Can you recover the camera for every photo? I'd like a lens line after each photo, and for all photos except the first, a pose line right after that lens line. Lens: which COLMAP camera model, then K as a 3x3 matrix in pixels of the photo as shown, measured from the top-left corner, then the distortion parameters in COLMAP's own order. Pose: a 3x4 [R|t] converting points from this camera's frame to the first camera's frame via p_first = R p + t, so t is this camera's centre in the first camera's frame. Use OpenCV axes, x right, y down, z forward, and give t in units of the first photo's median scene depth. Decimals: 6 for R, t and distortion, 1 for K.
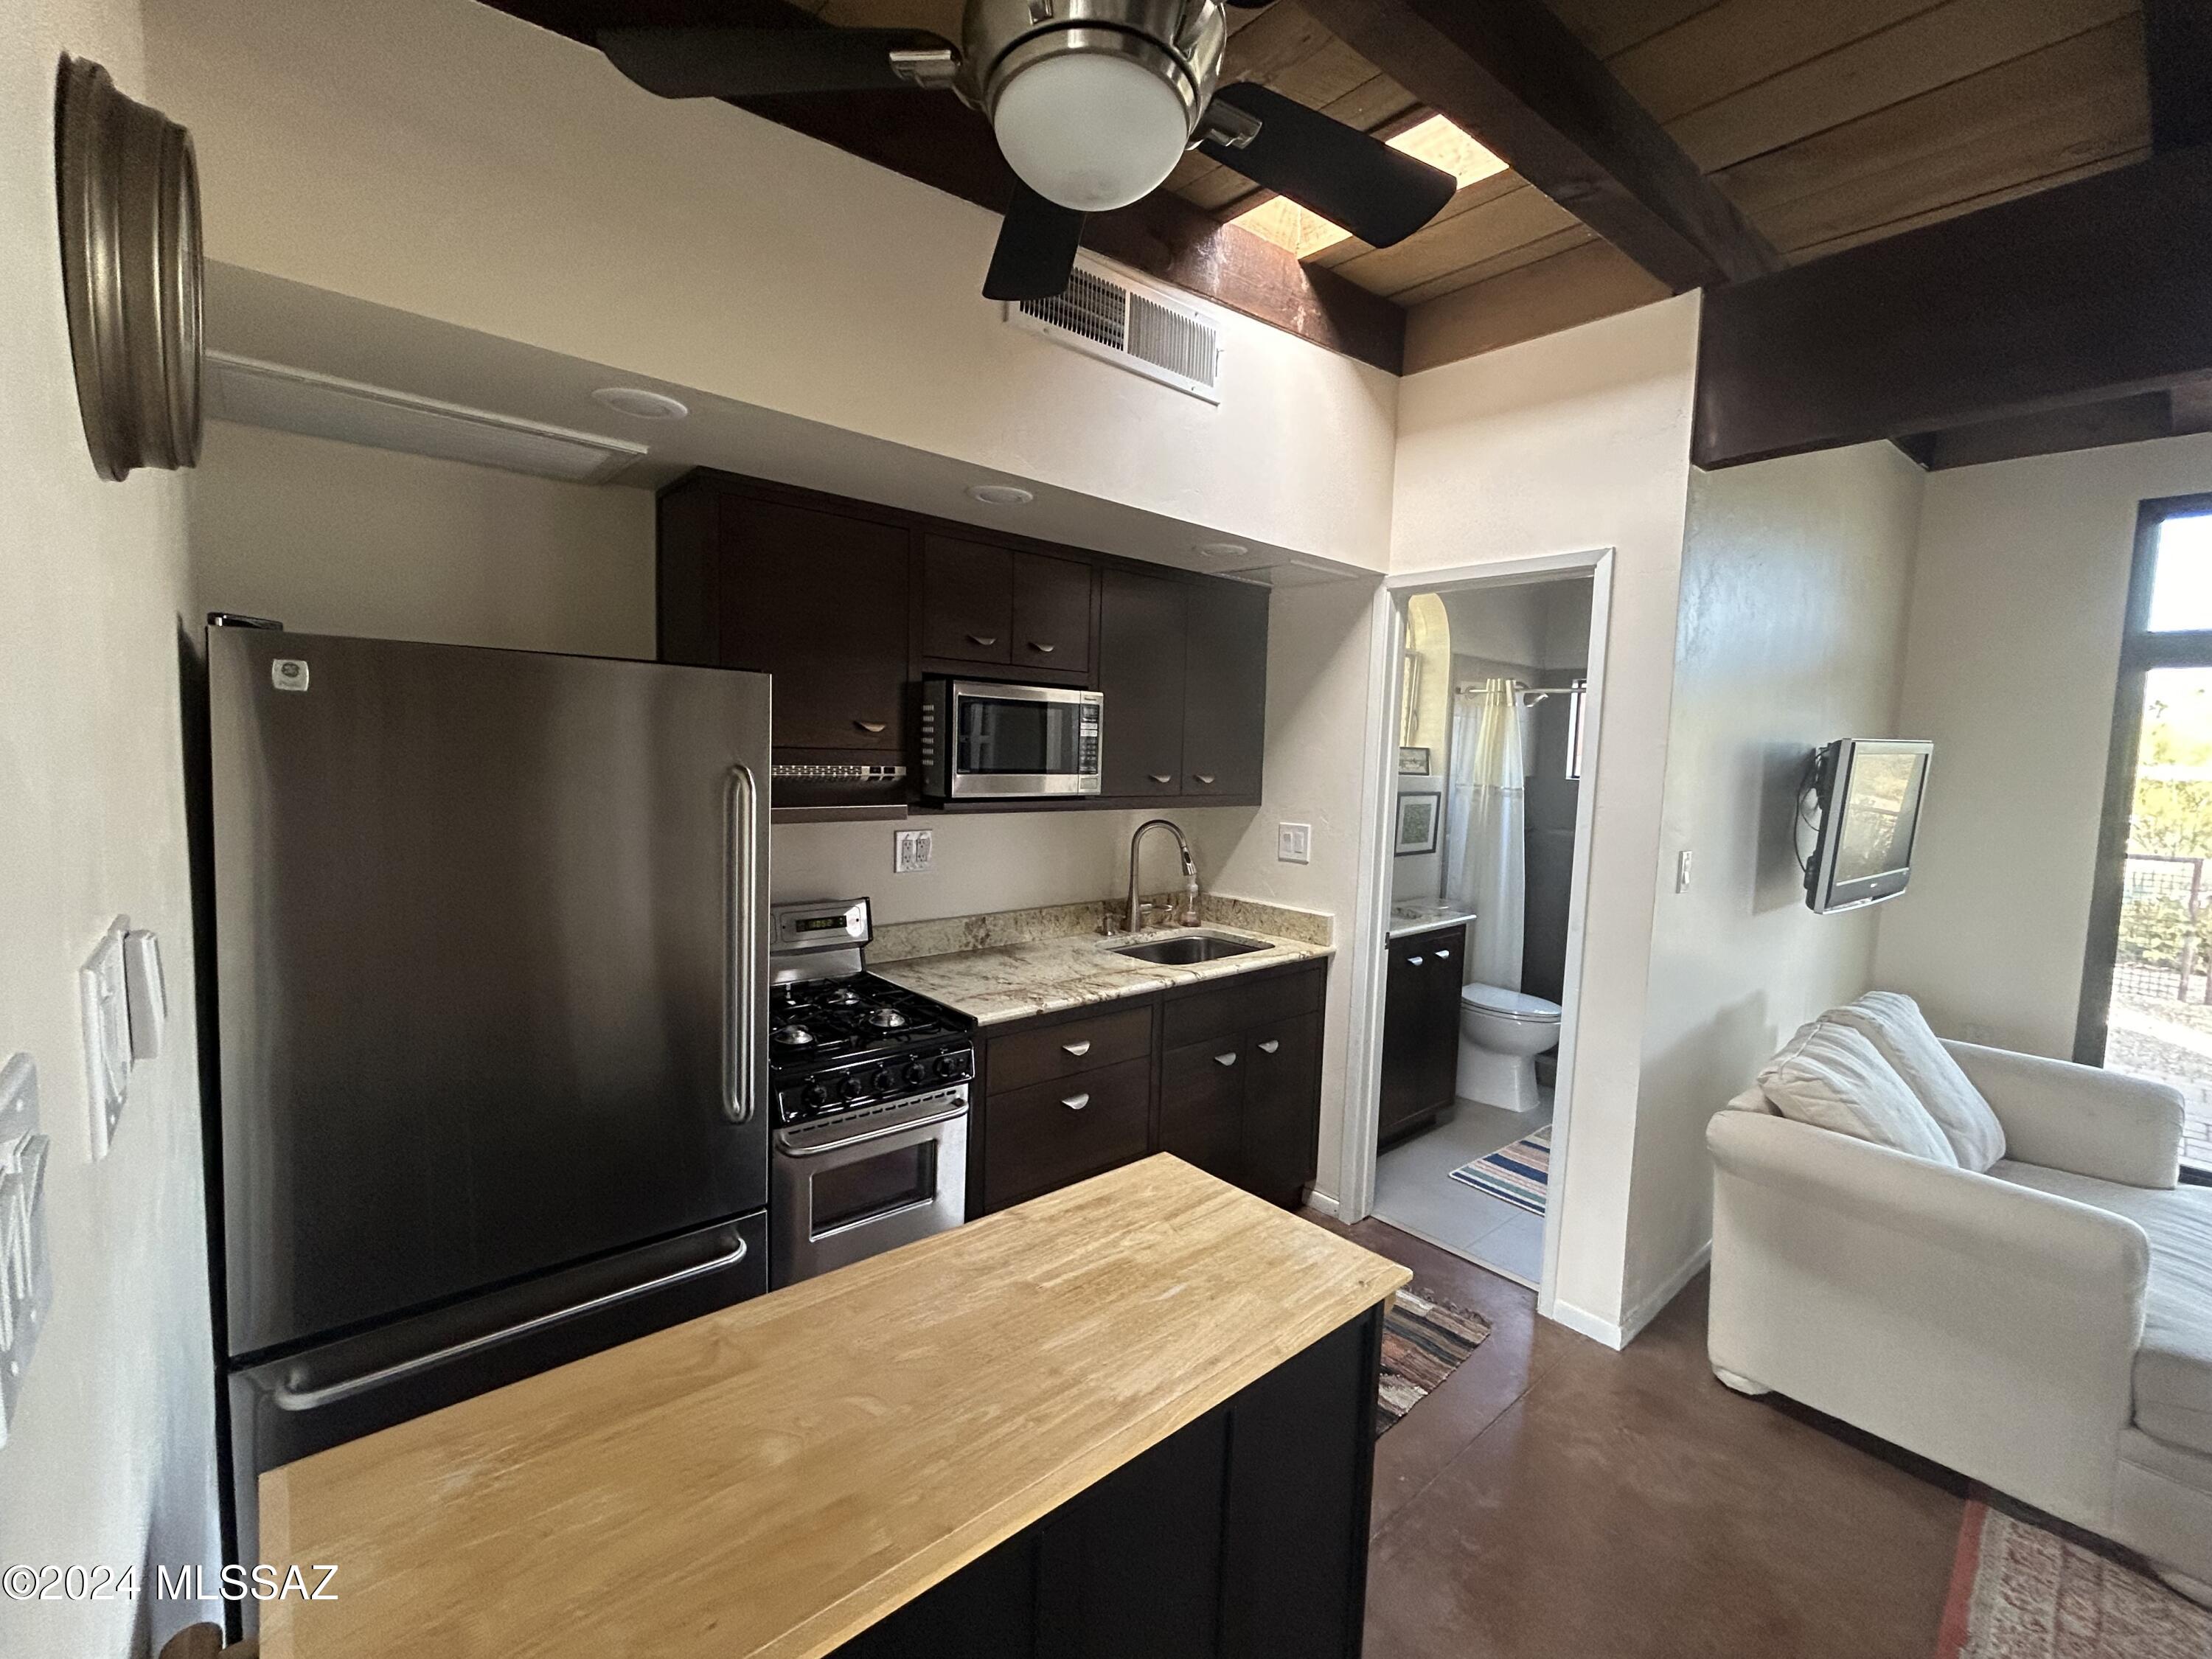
lens RADIAL K [[951.4, 0, 1103.0], [0, 951.4, 823.2], [0, 0, 1]] dist [0.002760, 0.000437]
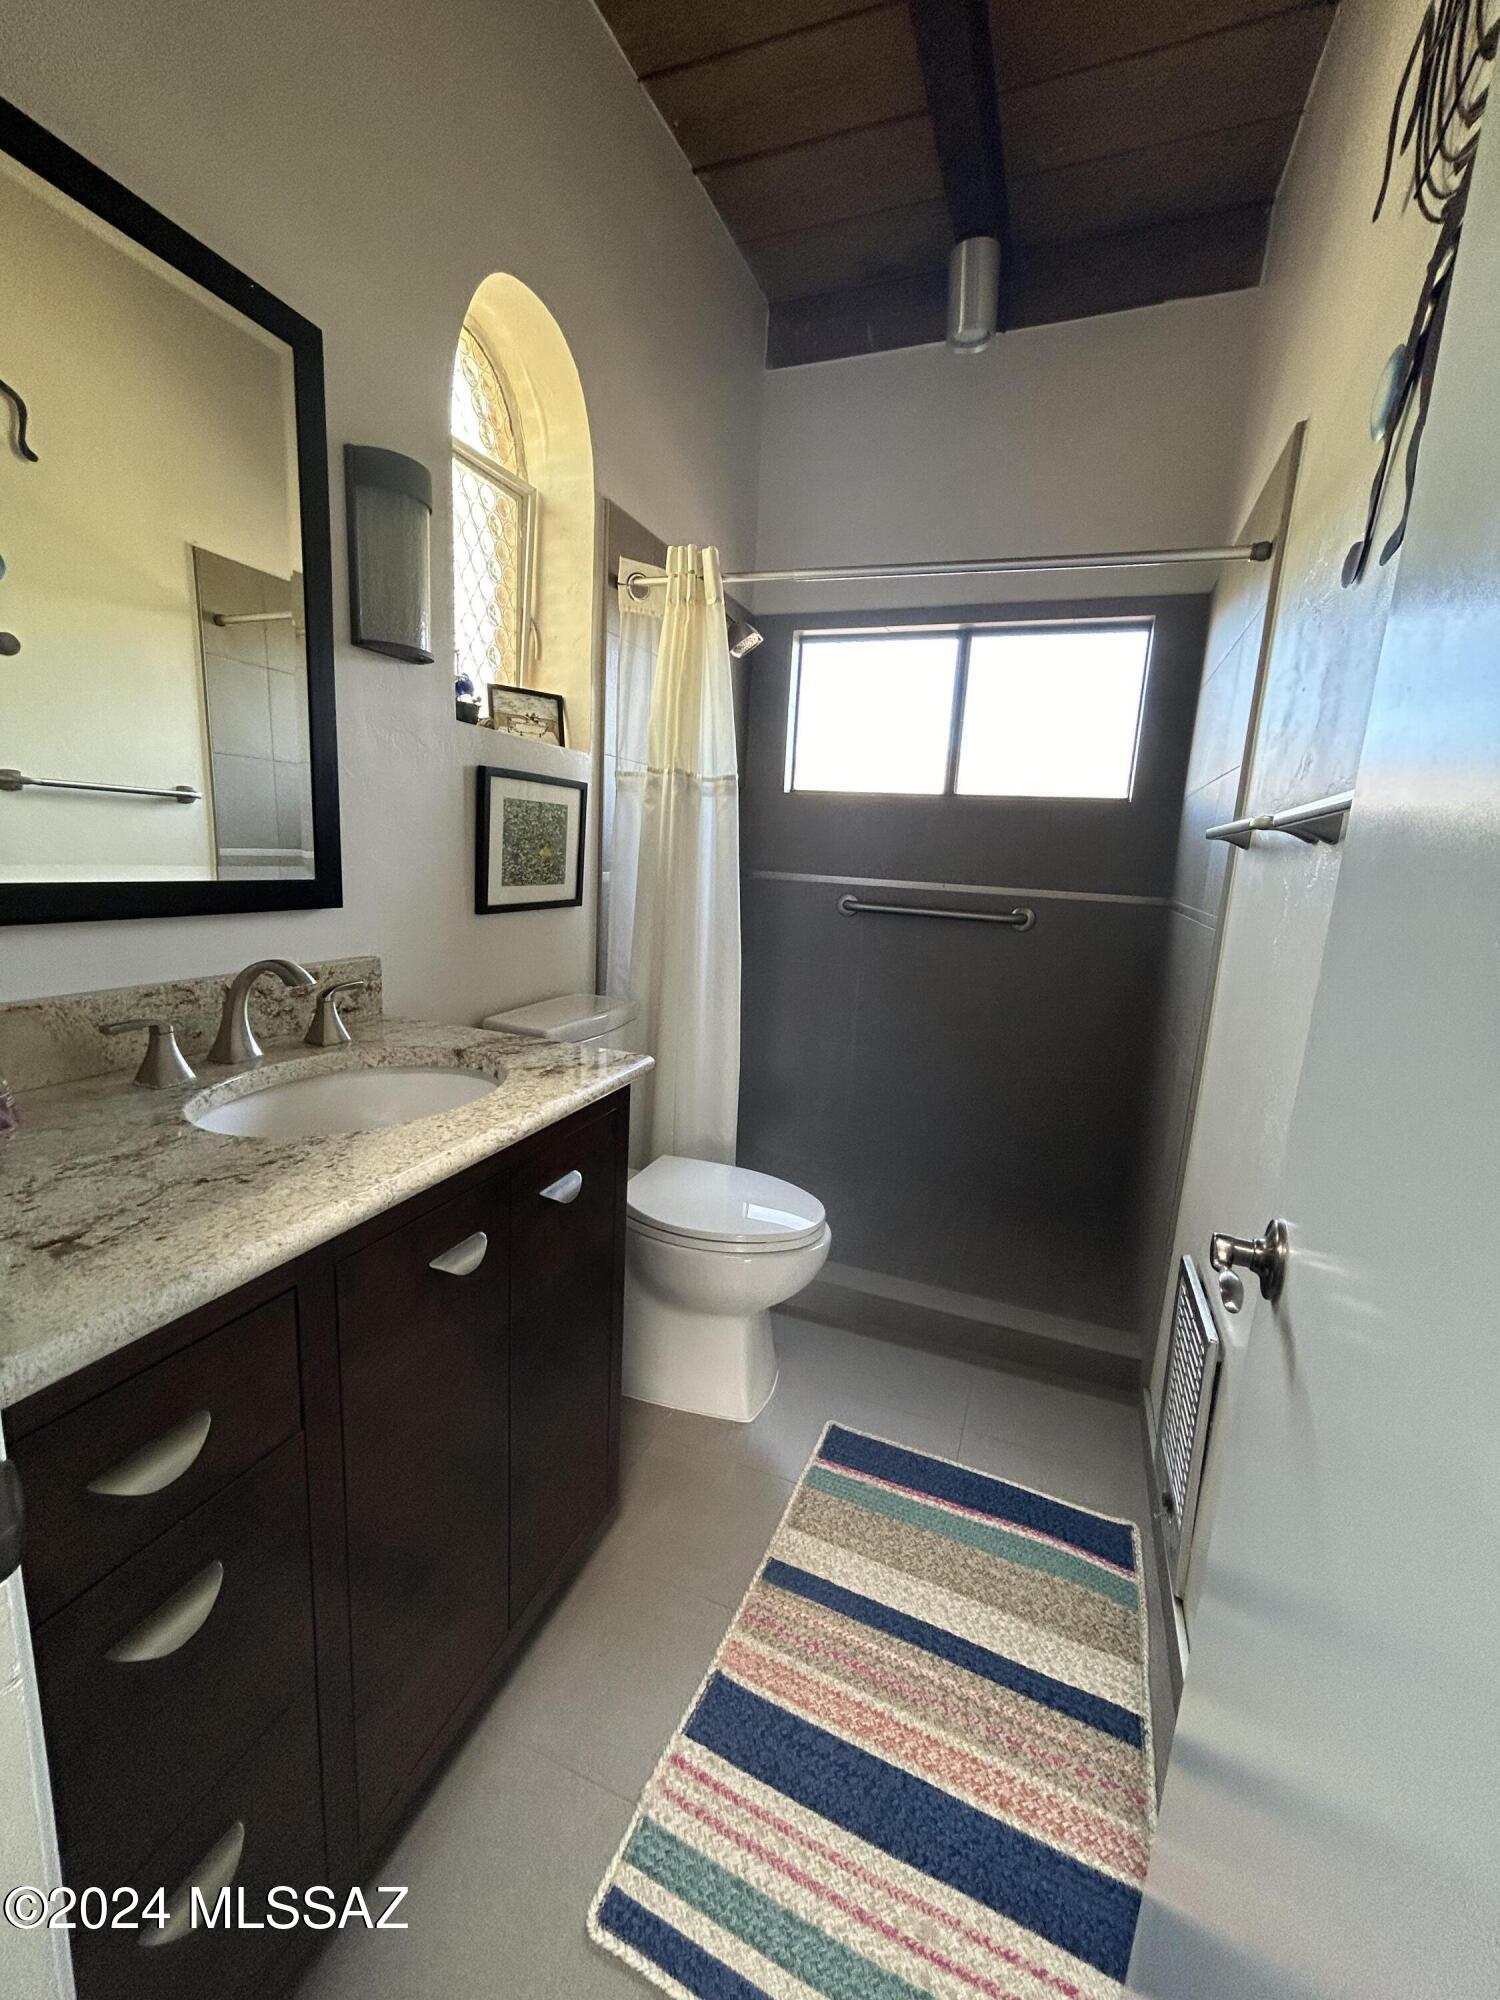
lens RADIAL K [[799.2, 0, 743.6], [0, 799.2, 994.1], [0, 0, 1]] dist [0.011178, 0.000111]
pose [[0.889815, -0.066949, 0.451384, 0.231385], [0.012308, 0.992340, 0.122921, 0.026843], [-0.456156, -0.103822, 0.883823, 0.579152]]
